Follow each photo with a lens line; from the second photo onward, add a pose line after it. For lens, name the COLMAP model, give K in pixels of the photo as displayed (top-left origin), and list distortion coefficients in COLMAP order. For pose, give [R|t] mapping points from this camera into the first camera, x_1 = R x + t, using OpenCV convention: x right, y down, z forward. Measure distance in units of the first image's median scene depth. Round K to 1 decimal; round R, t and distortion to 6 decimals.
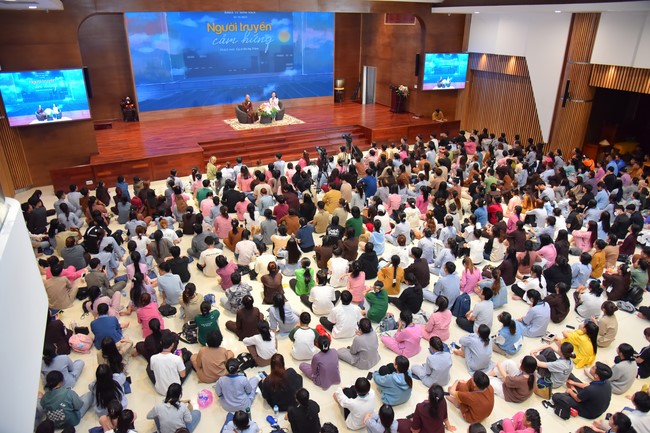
lens RADIAL K [[446.6, 0, 325.0], [0, 446.6, 216.5], [0, 0, 1]] dist [-0.101427, 0.045364]
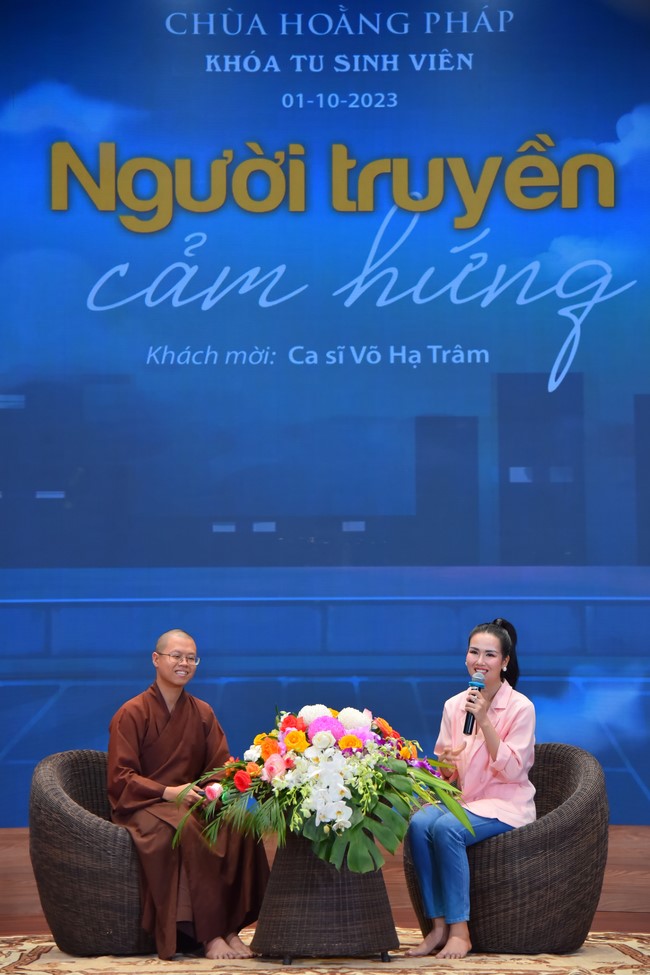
lens RADIAL K [[1938.7, 0, 322.3], [0, 1938.7, 504.7], [0, 0, 1]] dist [0.489207, 0.110172]
pose [[0.890664, -0.071115, -0.449065, 0.037235], [-0.179308, 0.852697, -0.490670, -0.096834], [0.417810, 0.517543, 0.746715, 0.655047]]
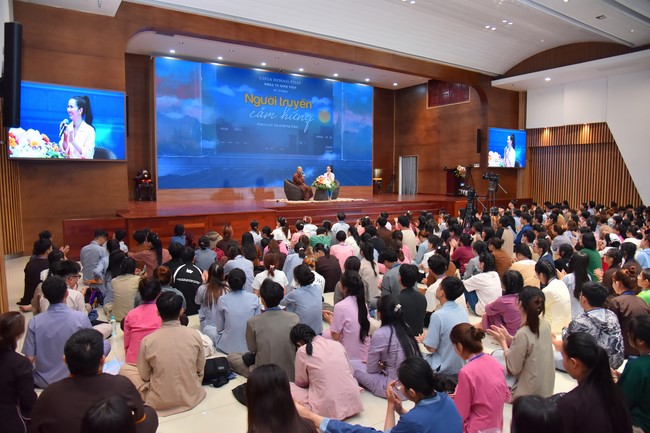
lens RADIAL K [[446.6, 0, 325.0], [0, 446.6, 216.5], [0, 0, 1]] dist [-0.101427, 0.045364]
pose [[0.992410, -0.014791, 0.122077, -0.218825], [0.053498, 0.945801, -0.320309, 0.078144], [-0.110723, 0.324409, 0.939414, 0.228943]]
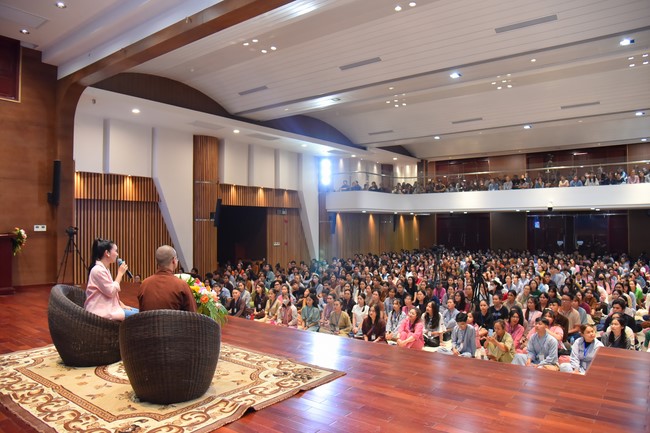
lens RADIAL K [[446.6, 0, 325.0], [0, 446.6, 216.5], [0, 0, 1]] dist [-0.101427, 0.045364]
pose [[-0.452412, 0.020152, 0.891581, -0.356819], [0.366718, 0.915513, 0.165390, -0.278105], [-0.812922, 0.401783, -0.421579, 0.970259]]
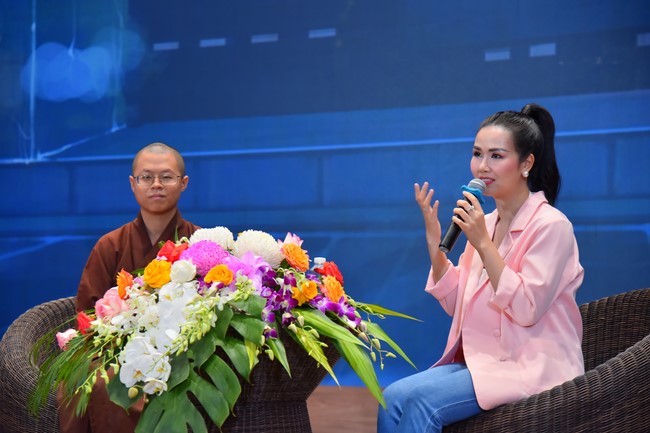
lens RADIAL K [[1563.7, 0, 325.0], [0, 1563.7, 216.5], [0, 0, 1]] dist [0.685118, -0.580664]
pose [[0.566210, -0.065610, -0.821646, 0.055414], [-0.353736, 0.881023, -0.314117, -0.181578], [0.744498, 0.468502, 0.475636, 0.852191]]
